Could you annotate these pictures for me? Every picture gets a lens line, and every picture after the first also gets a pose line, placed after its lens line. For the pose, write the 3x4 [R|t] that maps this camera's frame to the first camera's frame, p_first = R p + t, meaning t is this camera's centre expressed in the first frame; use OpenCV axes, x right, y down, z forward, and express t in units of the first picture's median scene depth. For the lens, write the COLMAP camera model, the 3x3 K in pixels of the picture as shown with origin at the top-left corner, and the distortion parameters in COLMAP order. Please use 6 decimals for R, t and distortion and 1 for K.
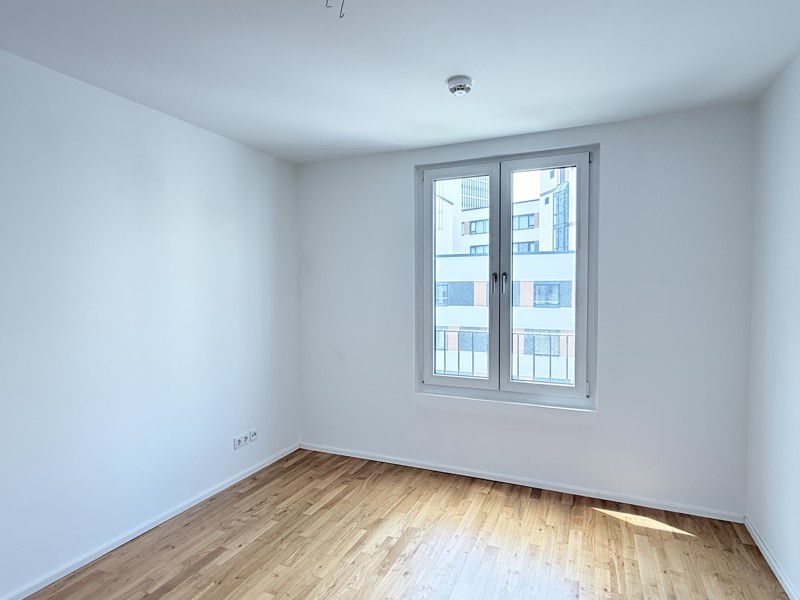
lens RADIAL K [[440.8, 0, 394.0], [0, 440.8, 299.5], [0, 0, 1]] dist [0.003622, -0.000322]
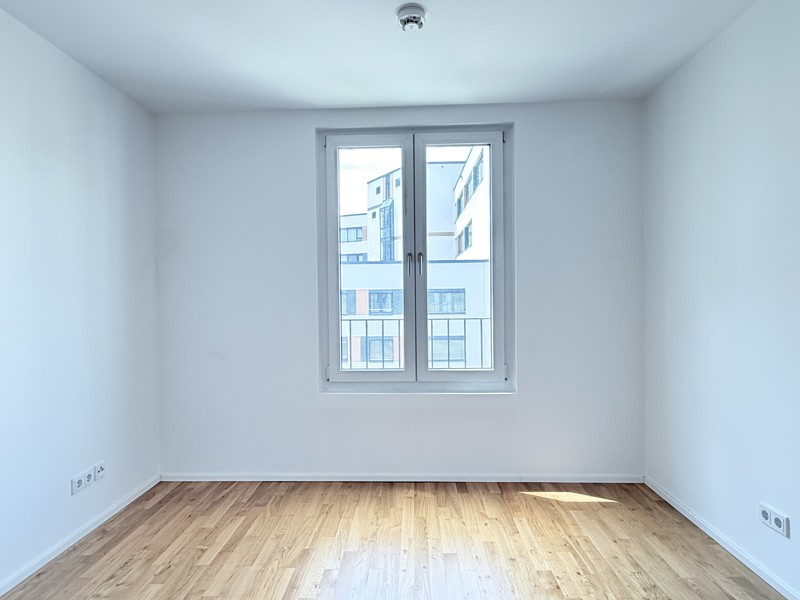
lens RADIAL K [[443.8, 0, 386.9], [0, 443.8, 301.2], [0, 0, 1]] dist [0.002232, -0.000476]
pose [[0.932152, -0.008966, 0.361957, -0.160479], [0.017420, 0.999646, -0.020100, 0.061077], [-0.361649, 0.025041, 0.931978, 0.170318]]
